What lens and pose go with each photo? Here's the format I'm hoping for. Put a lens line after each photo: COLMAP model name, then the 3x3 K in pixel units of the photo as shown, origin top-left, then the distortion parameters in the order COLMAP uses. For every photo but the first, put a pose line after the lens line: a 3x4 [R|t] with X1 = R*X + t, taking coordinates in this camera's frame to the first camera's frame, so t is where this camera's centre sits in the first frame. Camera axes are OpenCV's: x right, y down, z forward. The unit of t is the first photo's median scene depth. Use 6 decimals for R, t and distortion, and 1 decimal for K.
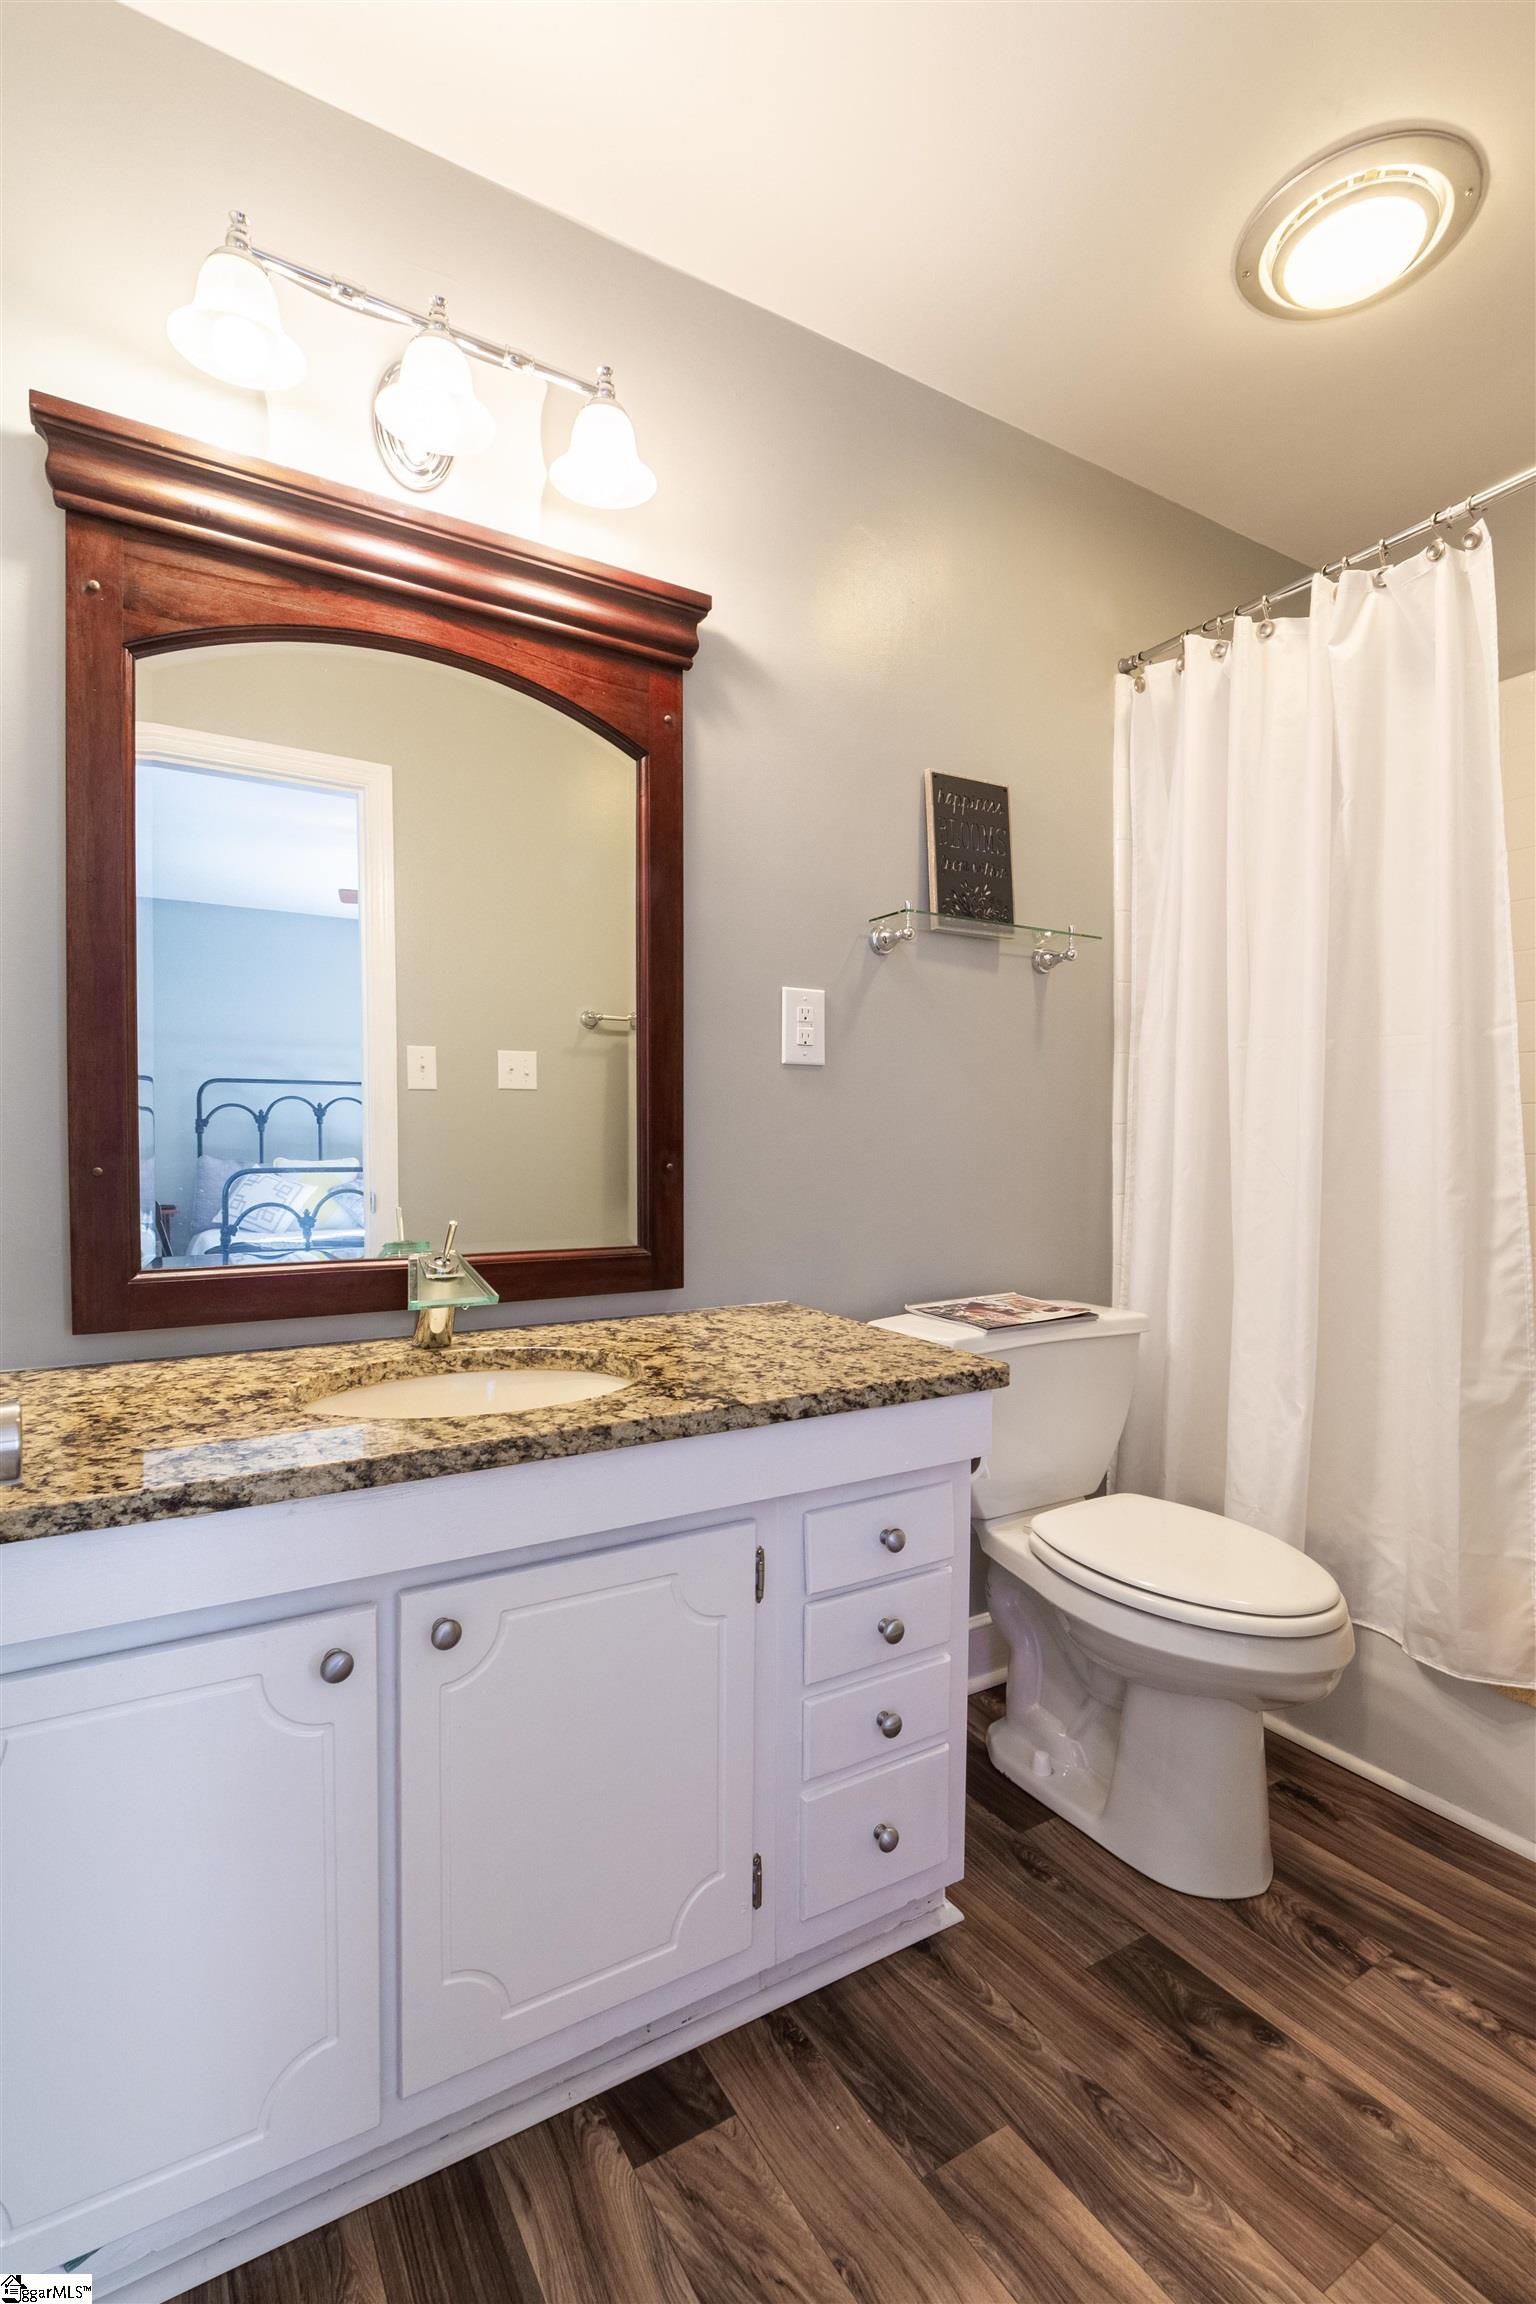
lens RADIAL K [[1082.0, 0, 768.0], [0, 1082.0, 1152.0], [0, 0, 1]] dist [0.006074, -0.005560]
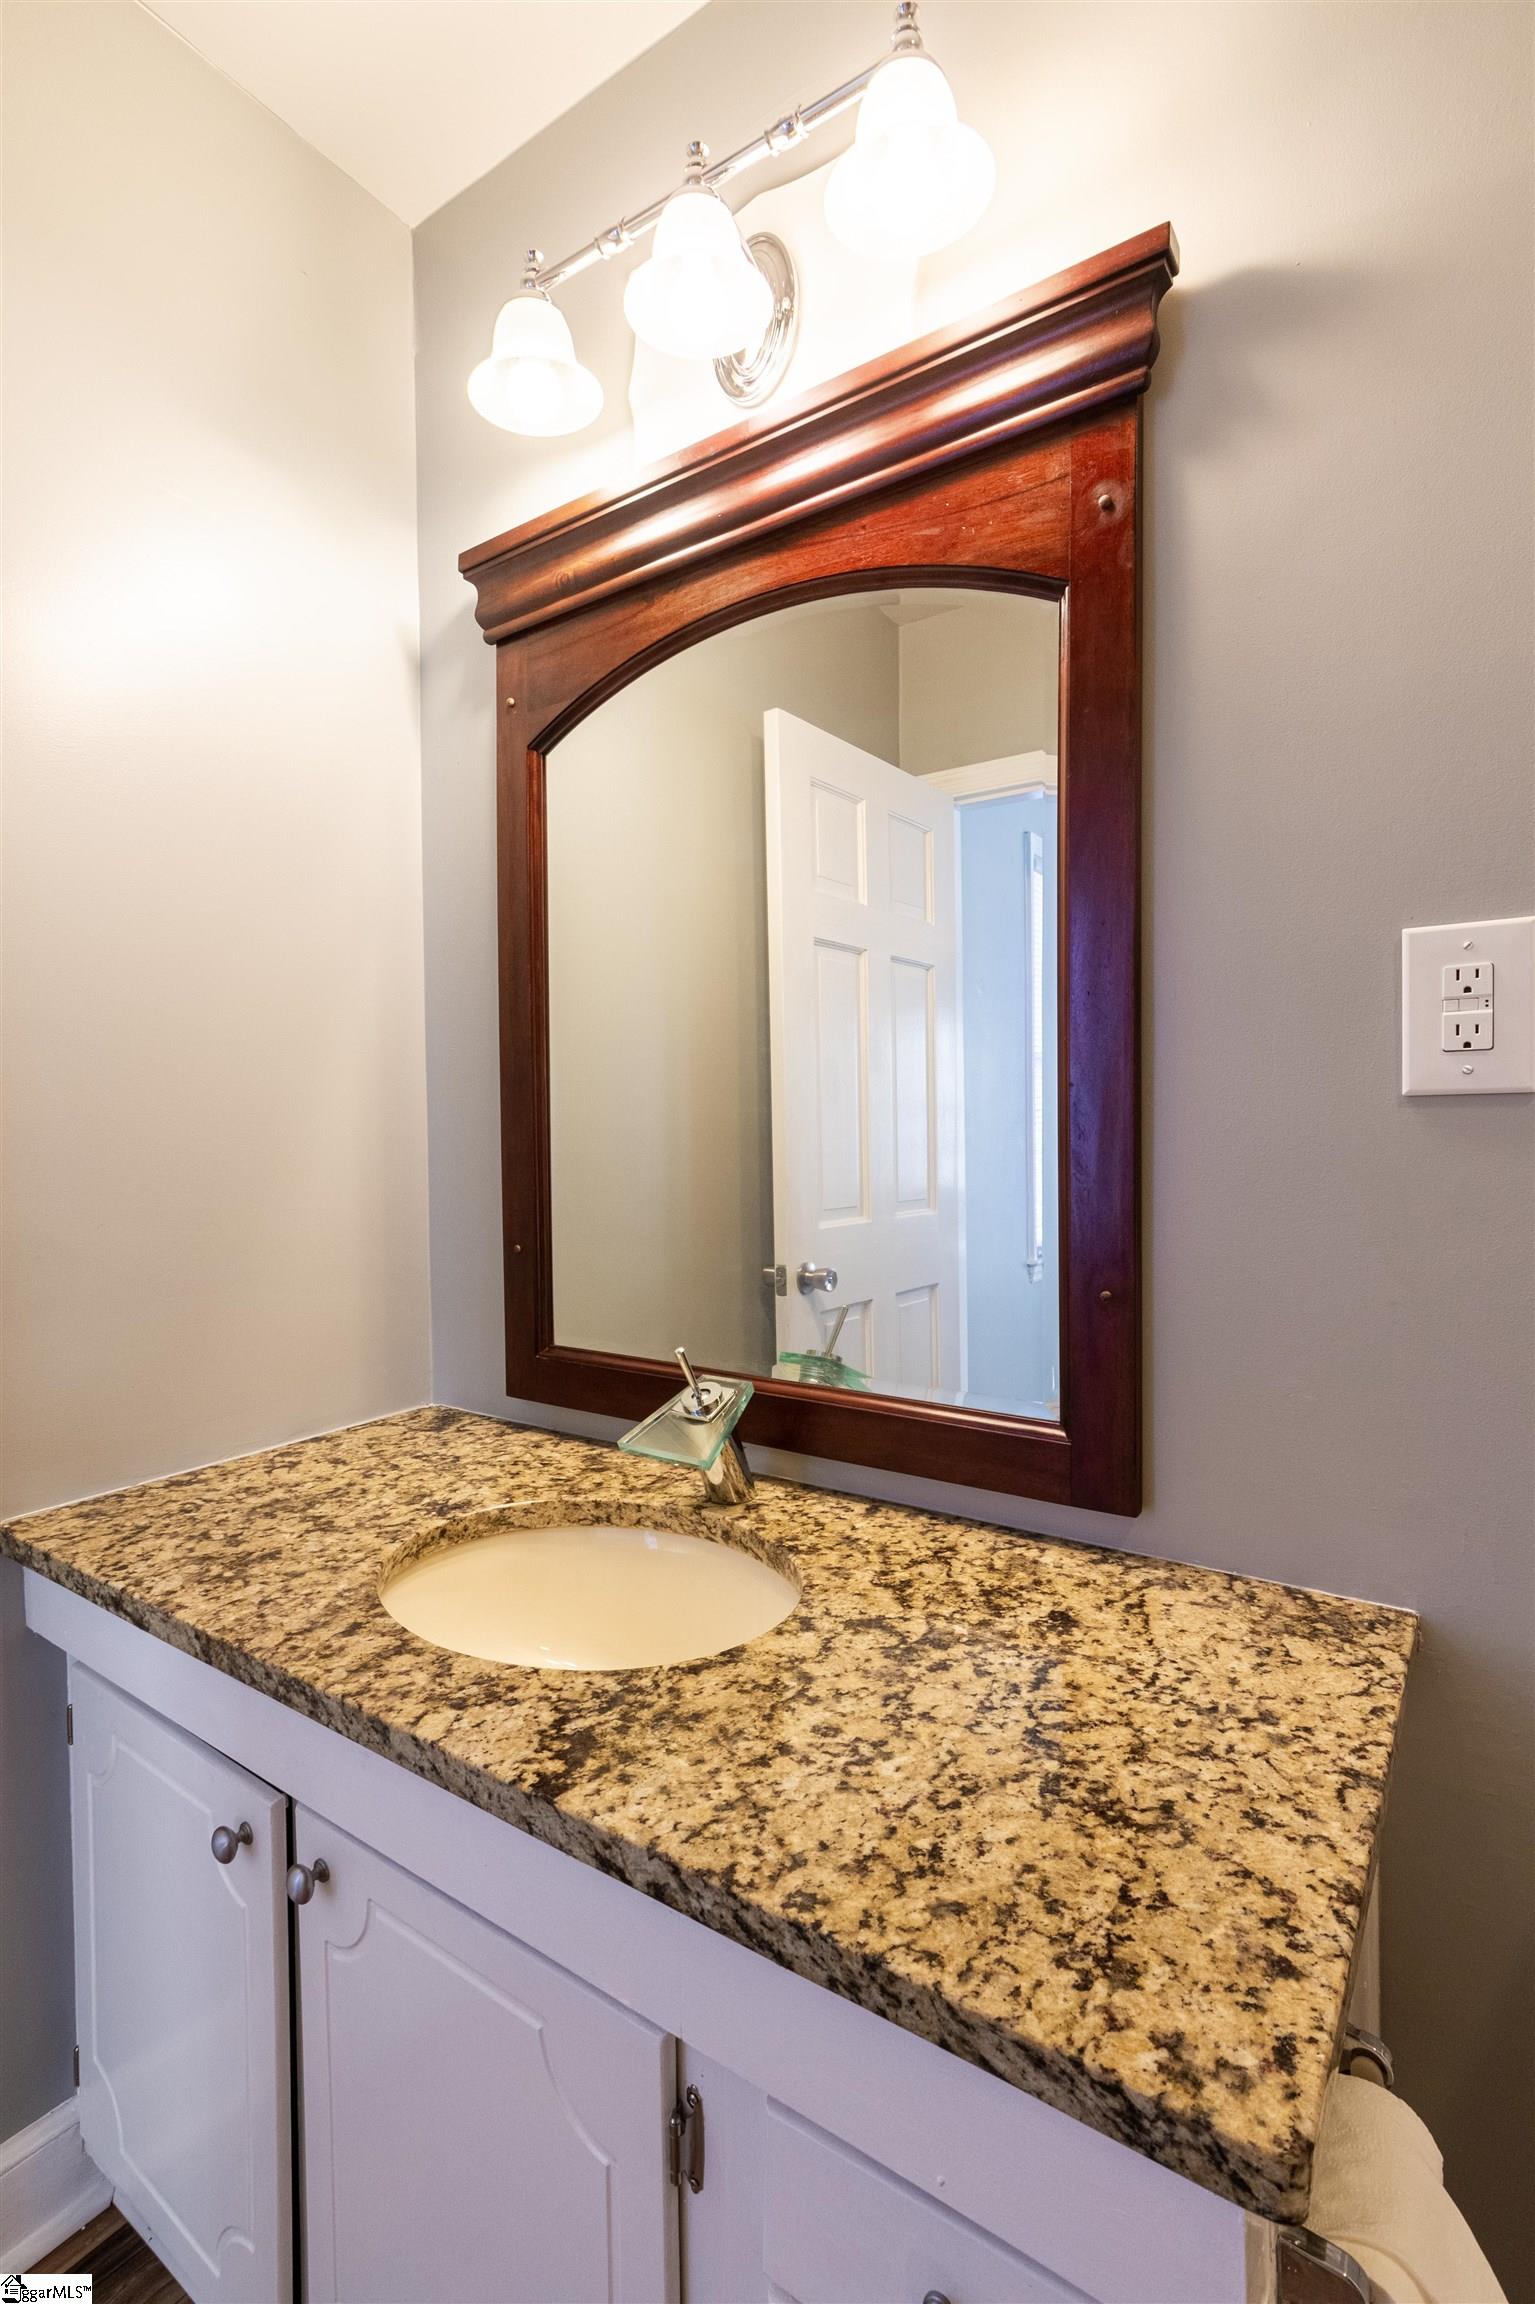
lens RADIAL K [[1082.0, 0, 767.5], [0, 1082.0, 1152.0], [0, 0, 1]] dist [0.006074, -0.005560]
pose [[0.400843, 0.009401, -0.916098, 0.456408], [0.001169, 0.999941, 0.010773, -0.087117], [0.916146, -0.005390, 0.400809, 0.784000]]
